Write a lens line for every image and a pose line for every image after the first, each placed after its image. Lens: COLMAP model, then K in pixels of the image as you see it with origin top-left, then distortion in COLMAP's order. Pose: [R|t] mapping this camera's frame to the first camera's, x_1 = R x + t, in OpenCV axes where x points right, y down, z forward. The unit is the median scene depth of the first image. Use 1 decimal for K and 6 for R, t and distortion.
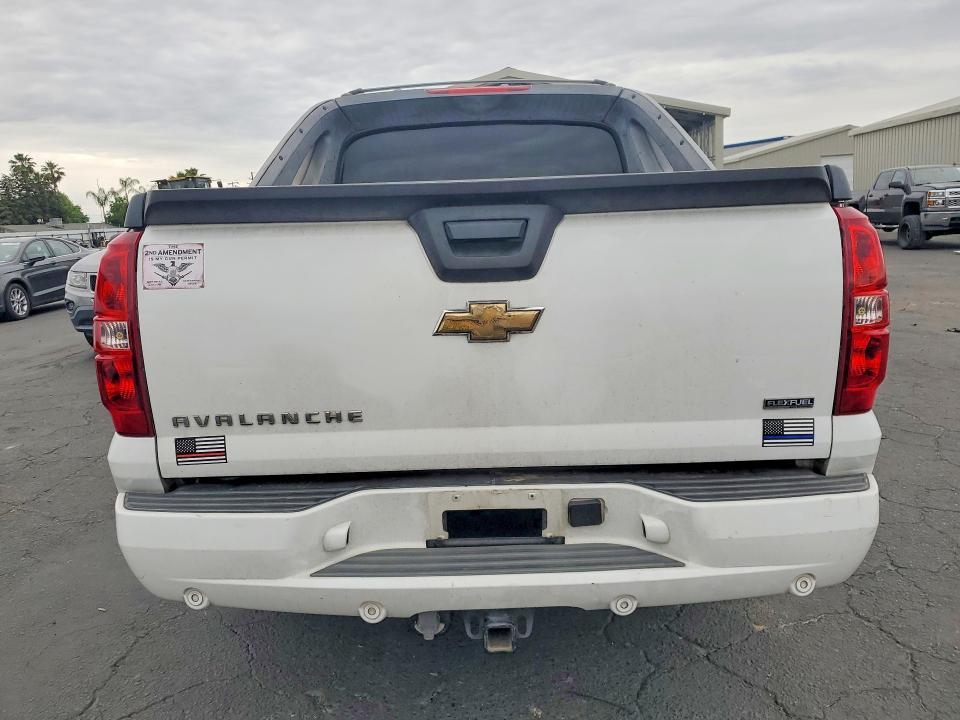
lens RADIAL K [[697.6, 0, 475.9], [0, 697.6, 363.5], [0, 0, 1]] dist [0.058646, -0.062875]
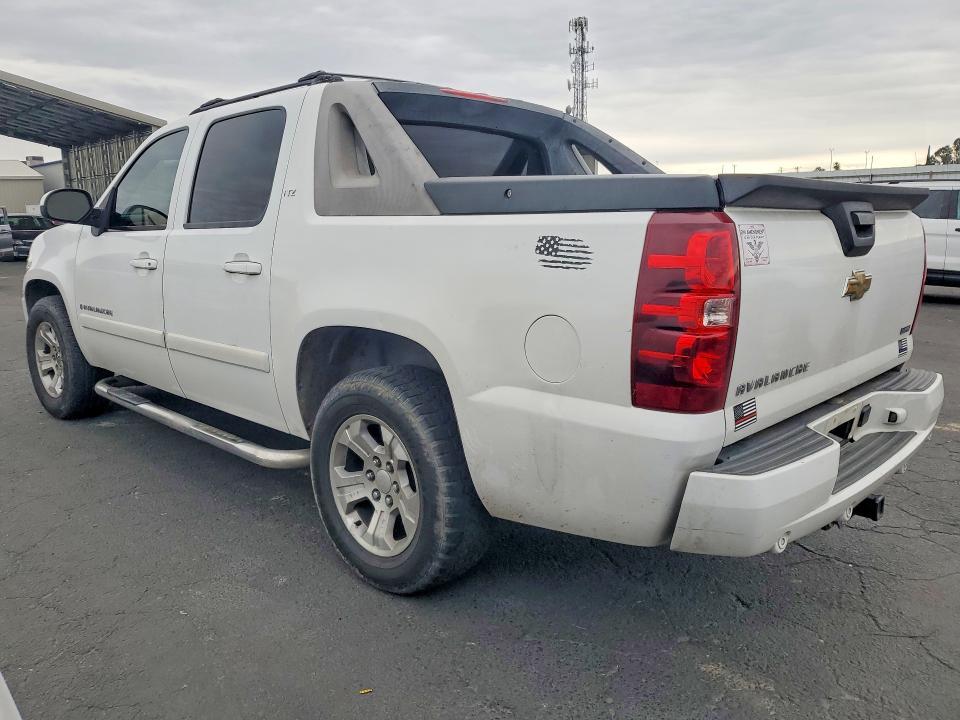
lens RADIAL K [[697.6, 0, 475.9], [0, 697.6, 363.5], [0, 0, 1]] dist [0.058646, -0.062875]
pose [[0.714276, -0.112100, 0.690828, -1.447810], [0.127165, 0.991446, 0.029400, -0.040293], [-0.688214, 0.066849, 0.722421, 0.497450]]
